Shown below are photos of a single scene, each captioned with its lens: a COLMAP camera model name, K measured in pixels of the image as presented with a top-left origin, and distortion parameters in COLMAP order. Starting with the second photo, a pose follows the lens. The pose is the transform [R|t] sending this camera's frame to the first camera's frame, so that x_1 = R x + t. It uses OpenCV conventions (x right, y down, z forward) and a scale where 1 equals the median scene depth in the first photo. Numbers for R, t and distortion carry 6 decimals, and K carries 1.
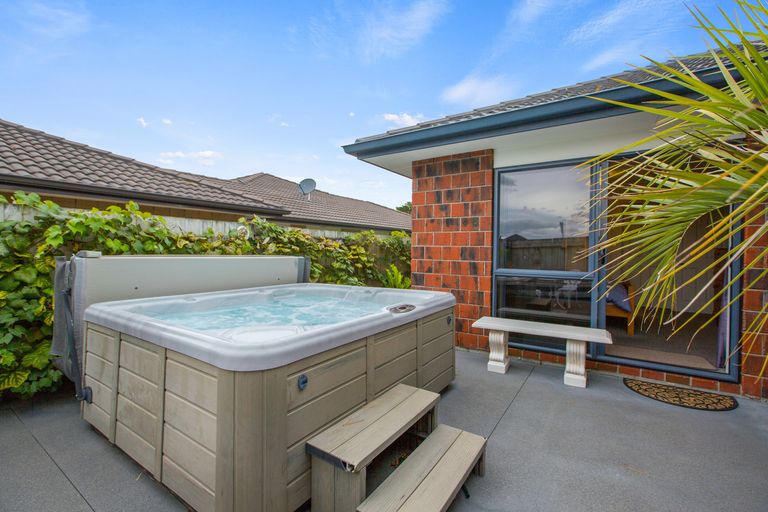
lens RADIAL K [[343.6, 0, 384.0], [0, 343.6, 256.0], [0, 0, 1]] dist [0.001926, 0.000191]
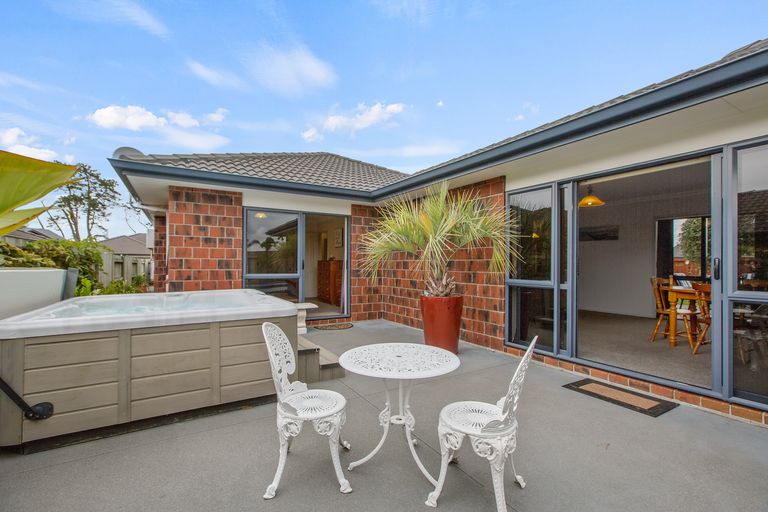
lens RADIAL K [[343.6, 0, 384.0], [0, 343.6, 256.0], [0, 0, 1]] dist [0.001926, 0.000191]
pose [[0.427684, 0.012663, 0.903839, -0.684682], [0.017619, 0.999595, -0.022341, 0.002181], [-0.903756, 0.025479, 0.427288, -0.156628]]
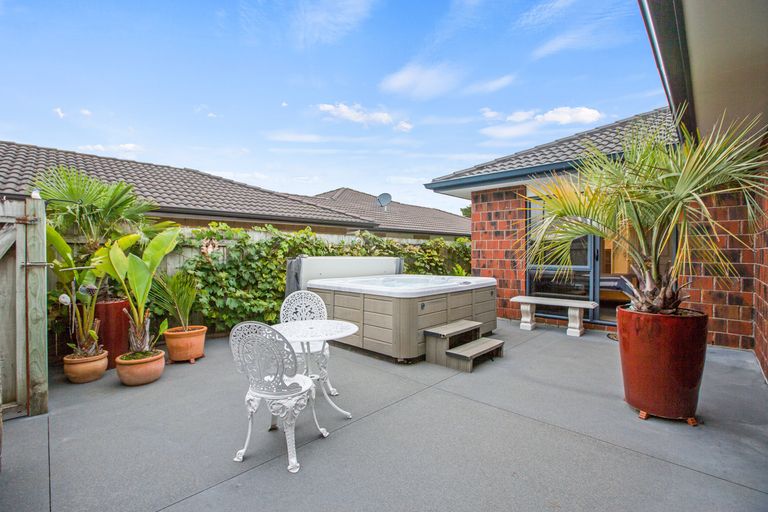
lens RADIAL K [[349.4, 0, 384.0], [0, 349.4, 256.0], [0, 0, 1]] dist [-0.050114, 0.000103]
pose [[0.983539, -0.005942, -0.180600, -0.018512], [0.004277, 0.999945, -0.009608, 0.010255], [0.180647, 0.008678, 0.983510, -0.538840]]
